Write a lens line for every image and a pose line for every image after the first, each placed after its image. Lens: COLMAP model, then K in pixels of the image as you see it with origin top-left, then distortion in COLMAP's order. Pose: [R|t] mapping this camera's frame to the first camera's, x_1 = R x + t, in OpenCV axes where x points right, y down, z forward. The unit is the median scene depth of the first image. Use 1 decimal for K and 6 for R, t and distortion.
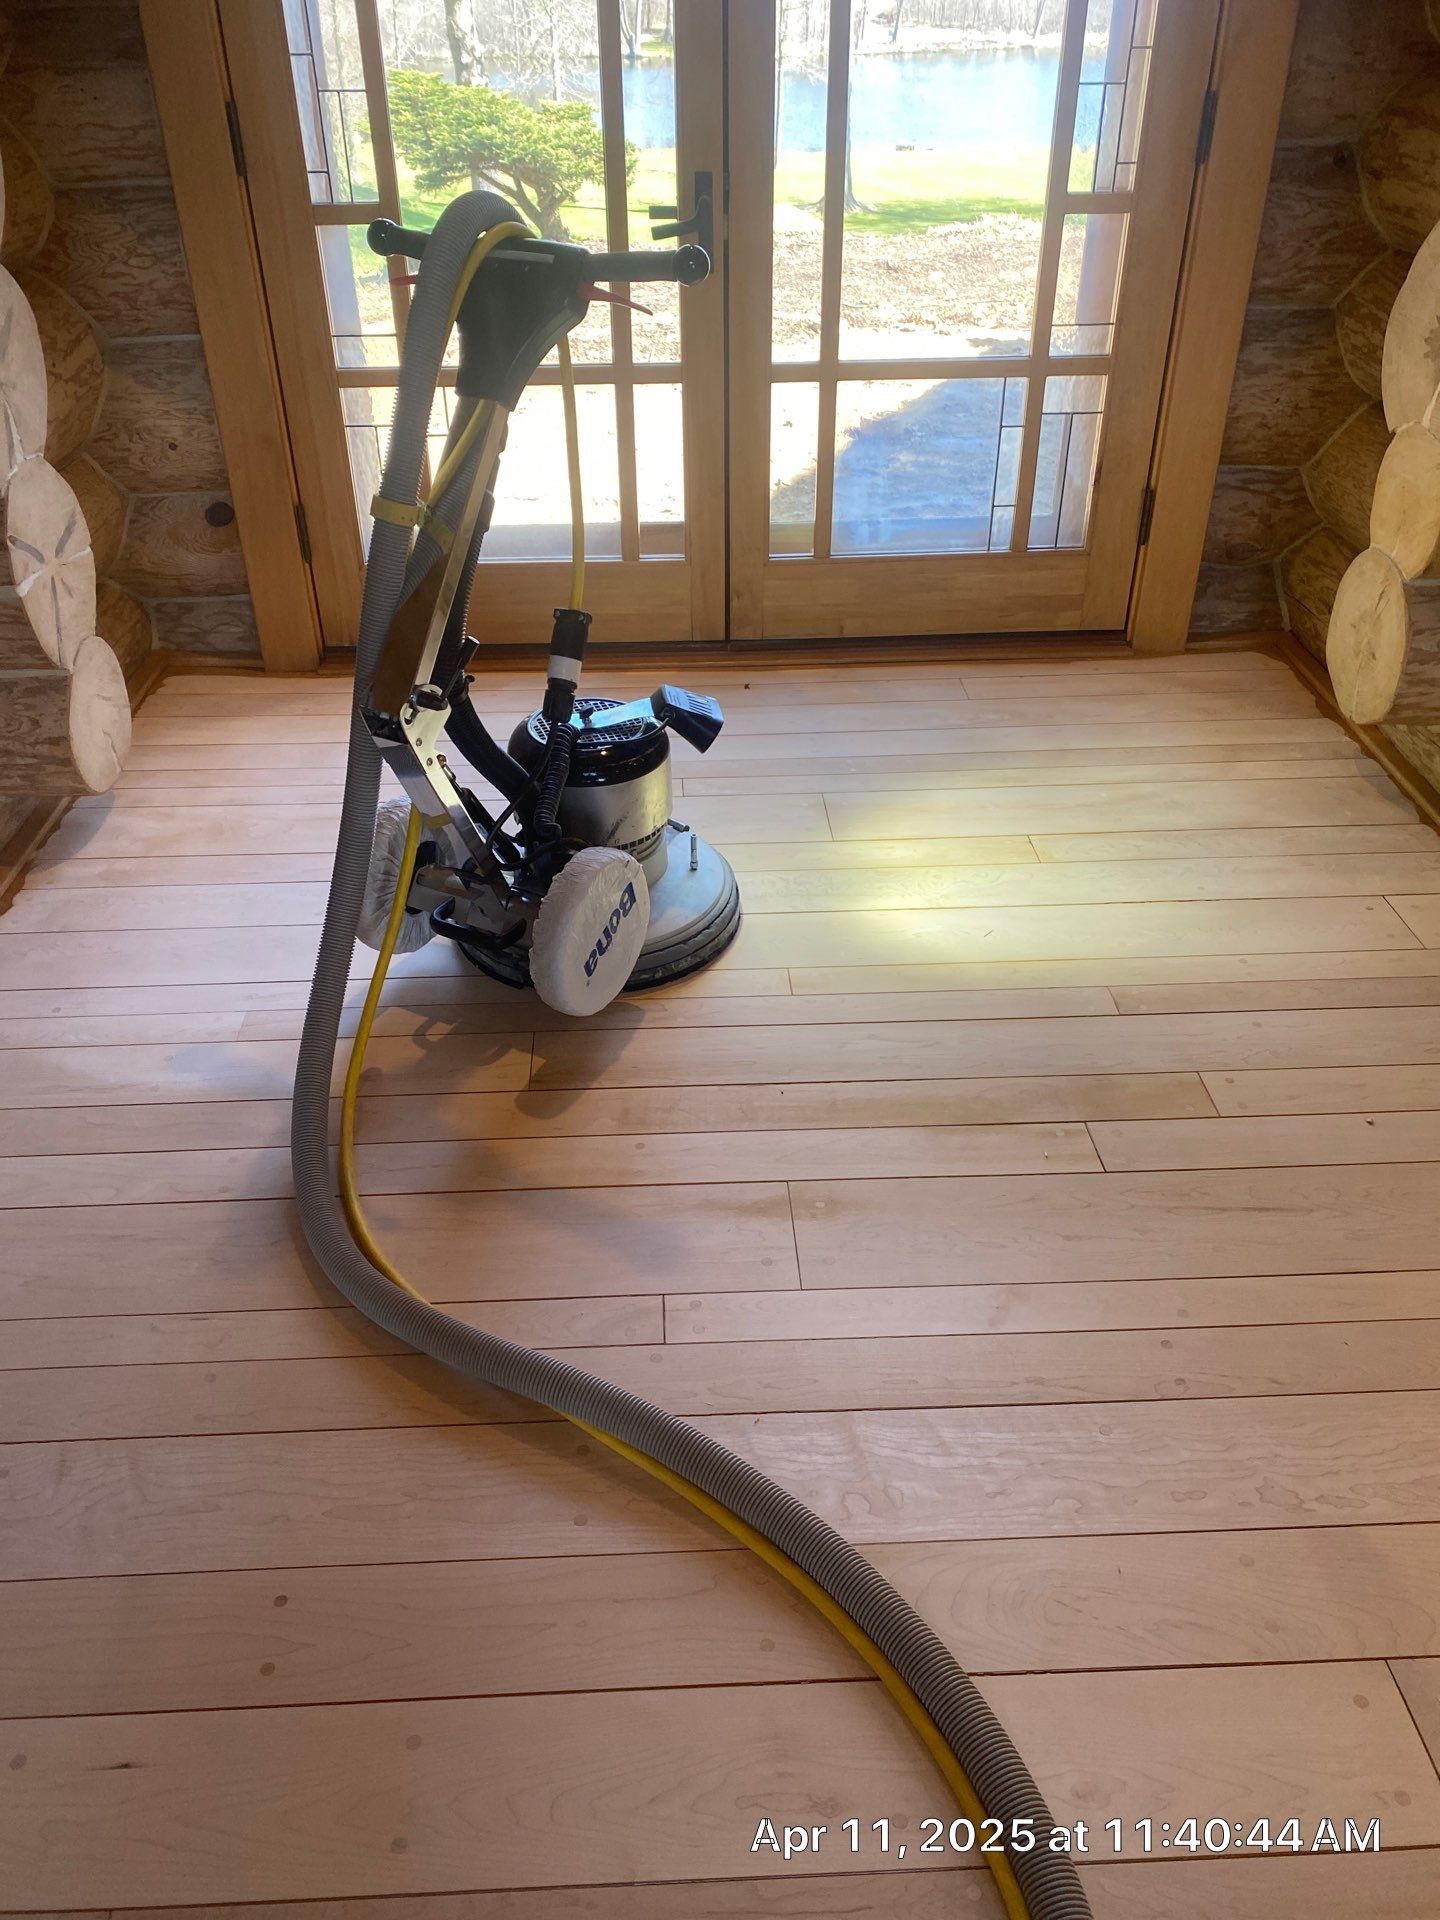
lens RADIAL K [[1458.8, 0, 724.4], [0, 1458.8, 951.1], [0, 0, 1]] dist [0.006007, 0.000316]
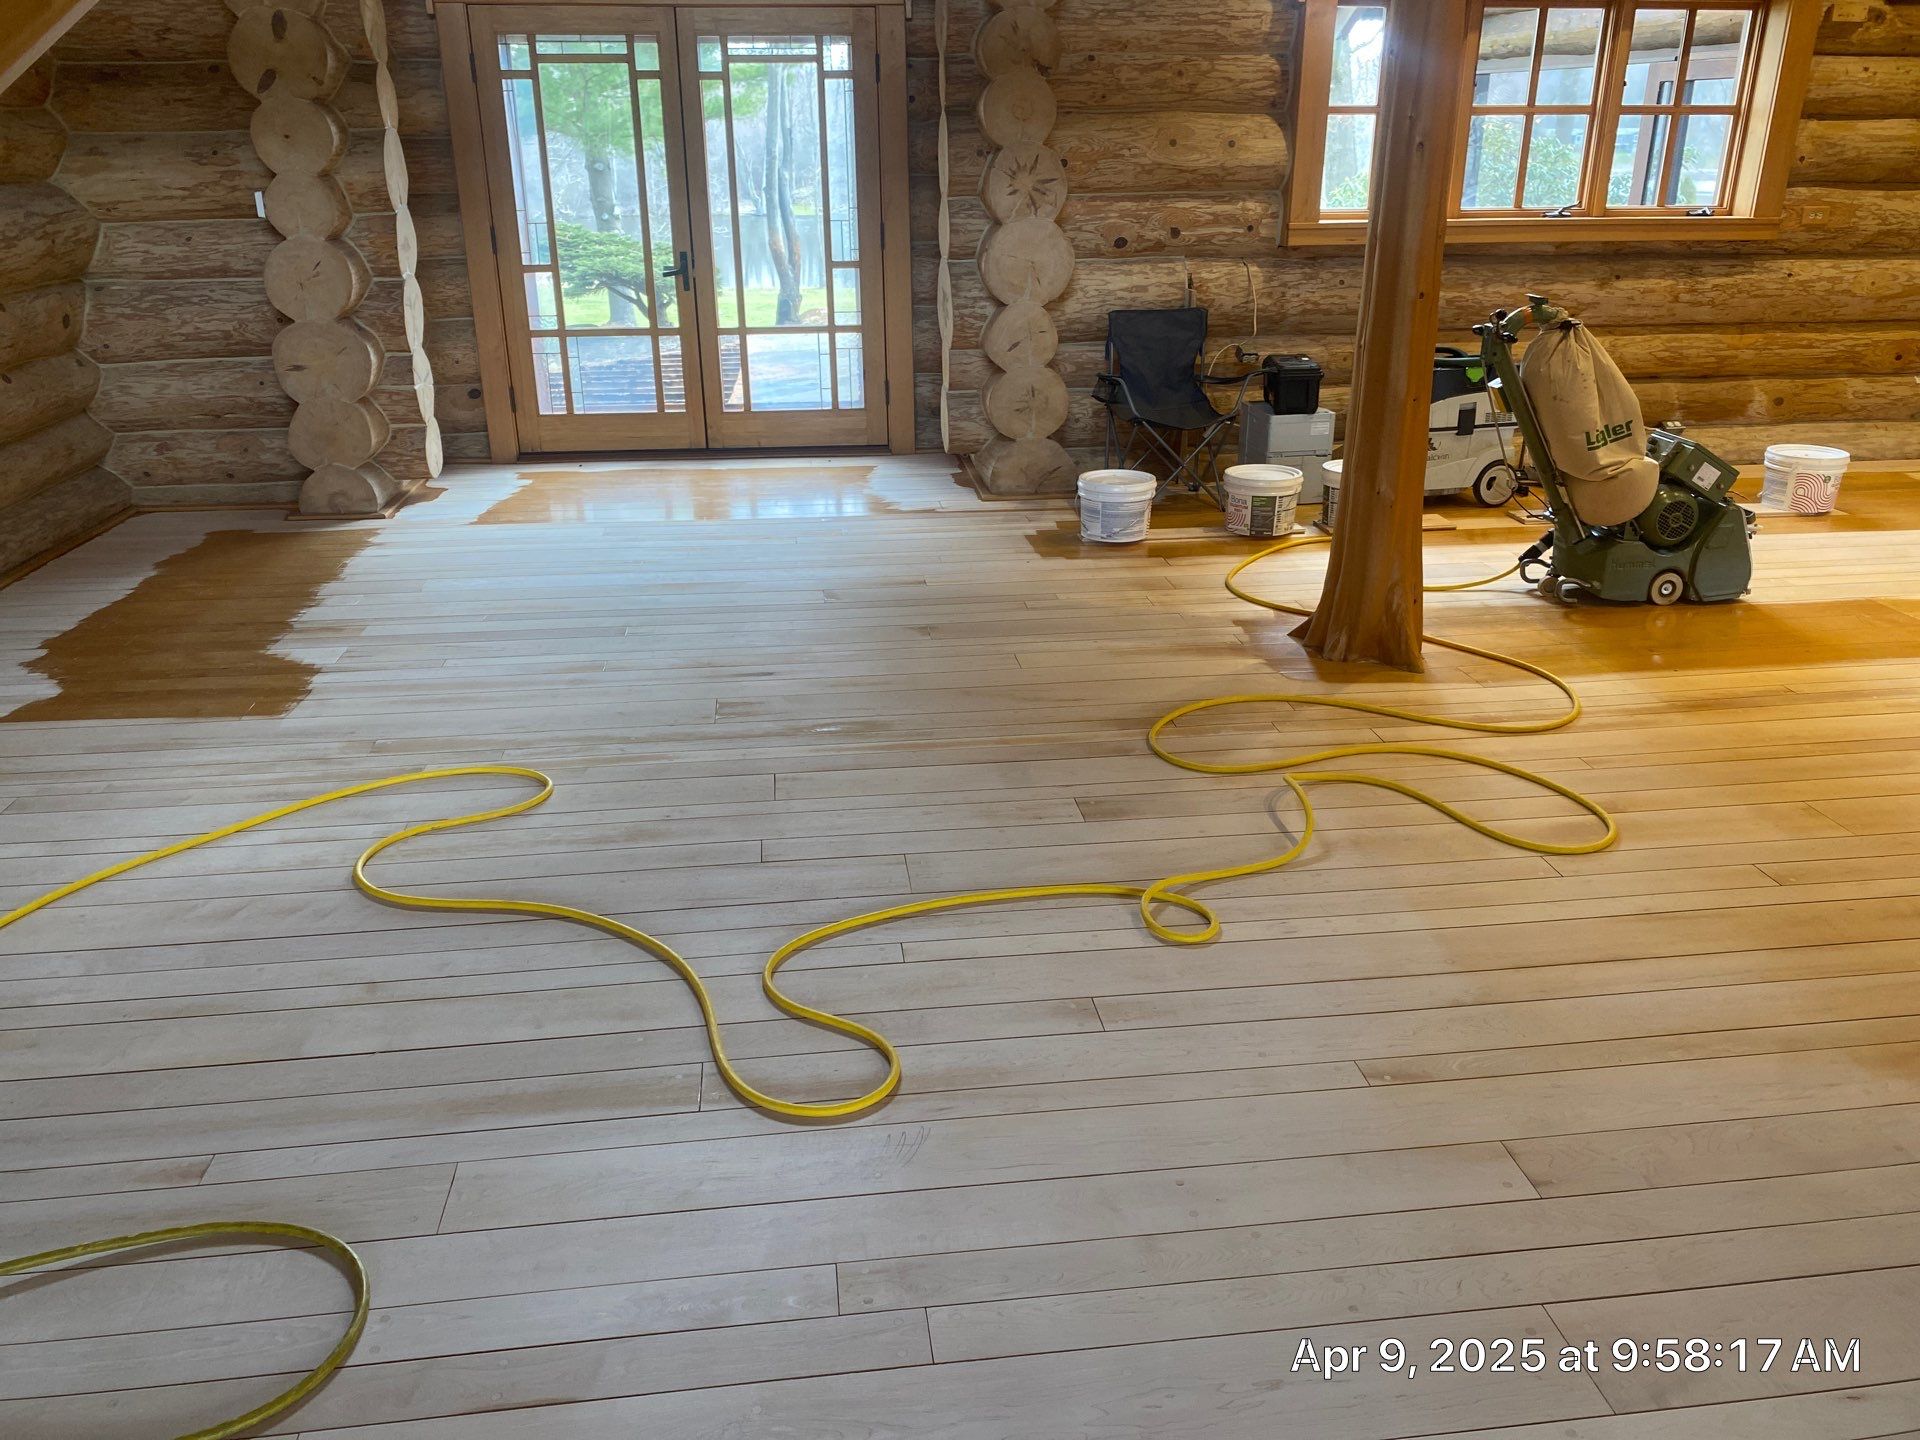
lens RADIAL K [[1458.8, 0, 960.0], [0, 1458.8, 720.0], [0, 0, 1]] dist [0.006007, 0.000316]
pose [[0.997371, -0.026950, 0.067261, 0.248521], [0.040755, 0.976158, -0.213202, 0.740134], [-0.059912, 0.215383, 0.974690, -1.193268]]
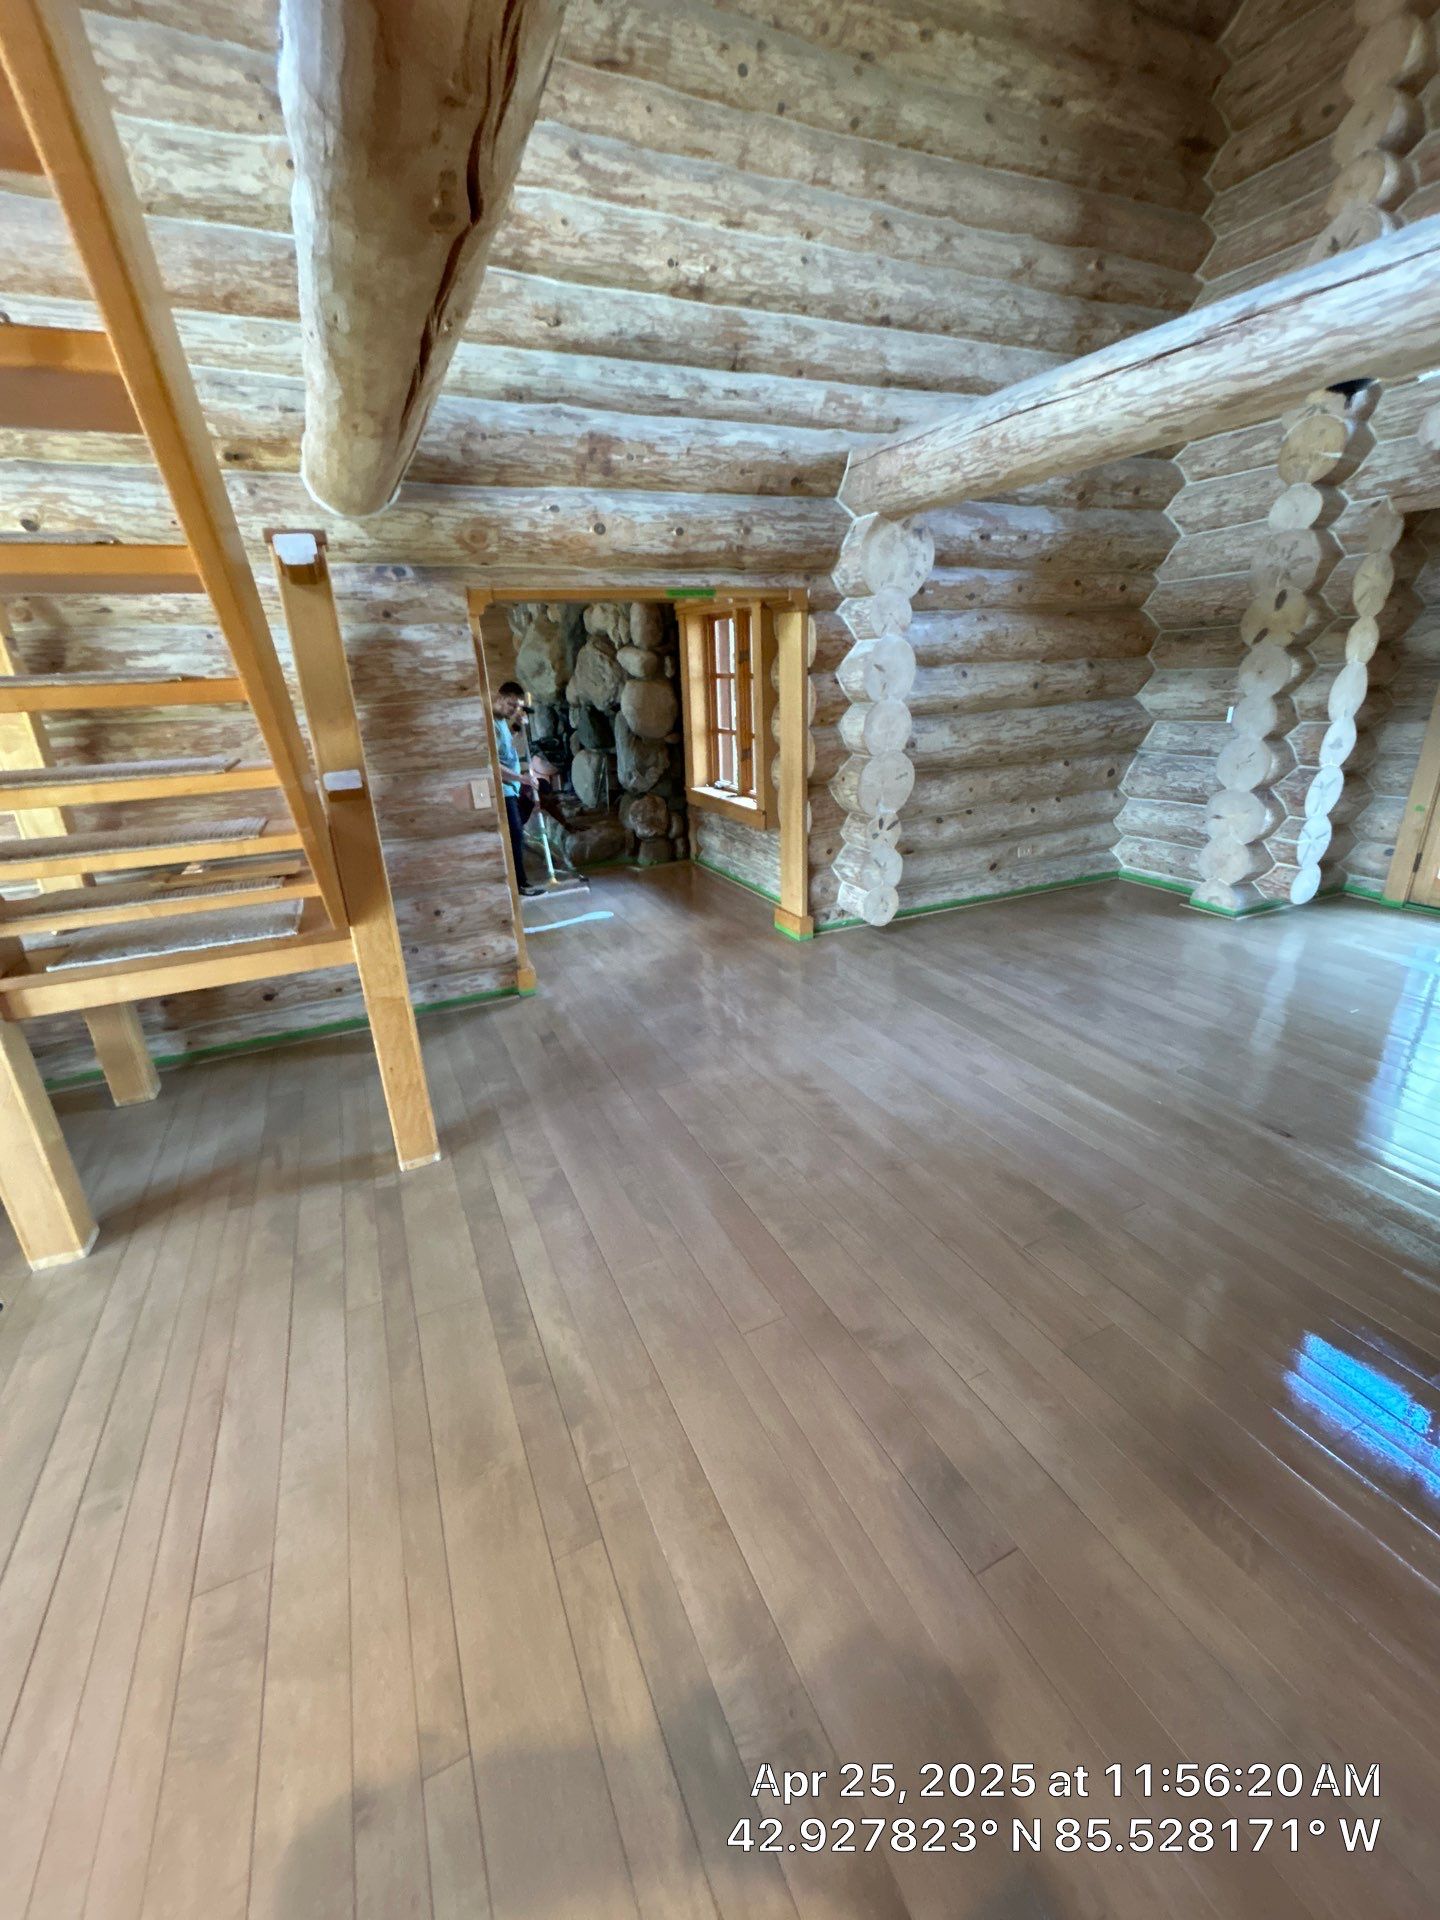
lens RADIAL K [[775.3, 0, 719.5], [0, 775.3, 954.2], [0, 0, 1]] dist [-0.000560, 0.000051]
pose [[0.369836, 0.305774, -0.877339, 0.646320], [-0.487597, 0.867679, 0.096863, 0.428330], [0.790867, 0.391965, 0.469993, -0.815597]]
